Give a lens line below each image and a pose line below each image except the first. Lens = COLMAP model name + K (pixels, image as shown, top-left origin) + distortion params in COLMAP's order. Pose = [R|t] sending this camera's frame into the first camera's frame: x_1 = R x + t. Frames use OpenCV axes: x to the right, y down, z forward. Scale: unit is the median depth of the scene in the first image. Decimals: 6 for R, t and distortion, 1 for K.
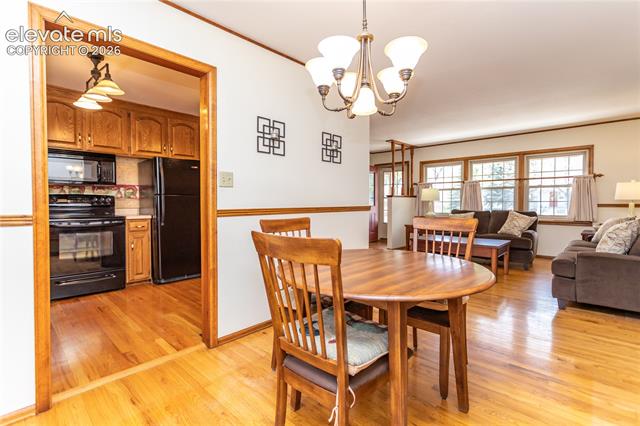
lens RADIAL K [[300.9, 0, 320.0], [0, 300.9, 213.0], [0, 0, 1]] dist [0.000105, 0.000147]
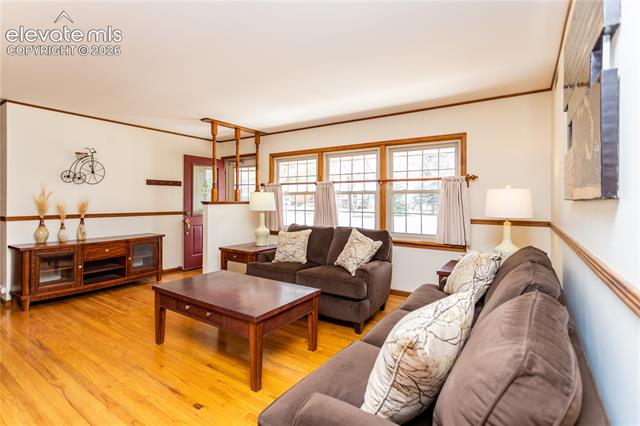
lens RADIAL K [[306.2, 0, 319.5], [0, 306.2, 201.4], [0, 0, 1]] dist [0.001101, 0.000746]
pose [[0.986068, 0.004180, 0.166289, 0.422169], [0.000959, 0.999525, -0.030810, -0.044169], [-0.166339, 0.030541, 0.985596, 0.338395]]
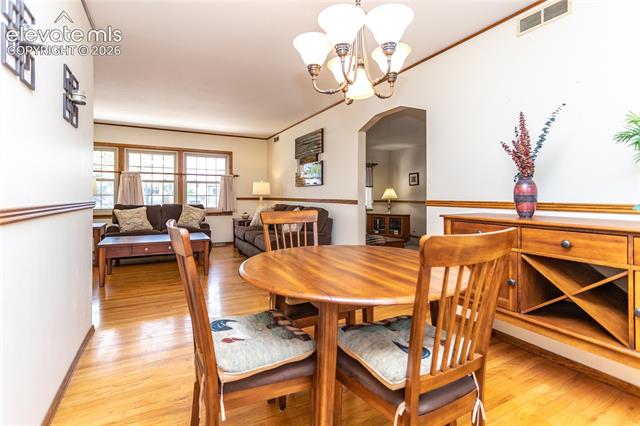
lens RADIAL K [[306.2, 0, 319.5], [0, 306.2, 201.4], [0, 0, 1]] dist [0.001101, 0.000746]
pose [[0.325258, -0.012144, 0.945547, -0.192530], [0.029843, 0.999551, 0.002571, -0.005769], [-0.945154, 0.027382, 0.325474, 0.205404]]
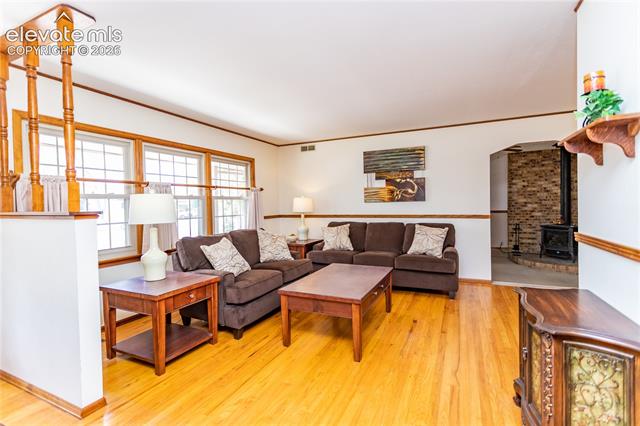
lens RADIAL K [[300.9, 0, 320.0], [0, 300.9, 213.0], [0, 0, 1]] dist [0.000105, 0.000147]
pose [[-0.311251, -0.022841, 0.950053, -0.116909], [0.056579, 0.997492, 0.042518, -0.066870], [-0.948642, 0.066986, -0.309178, 1.013753]]
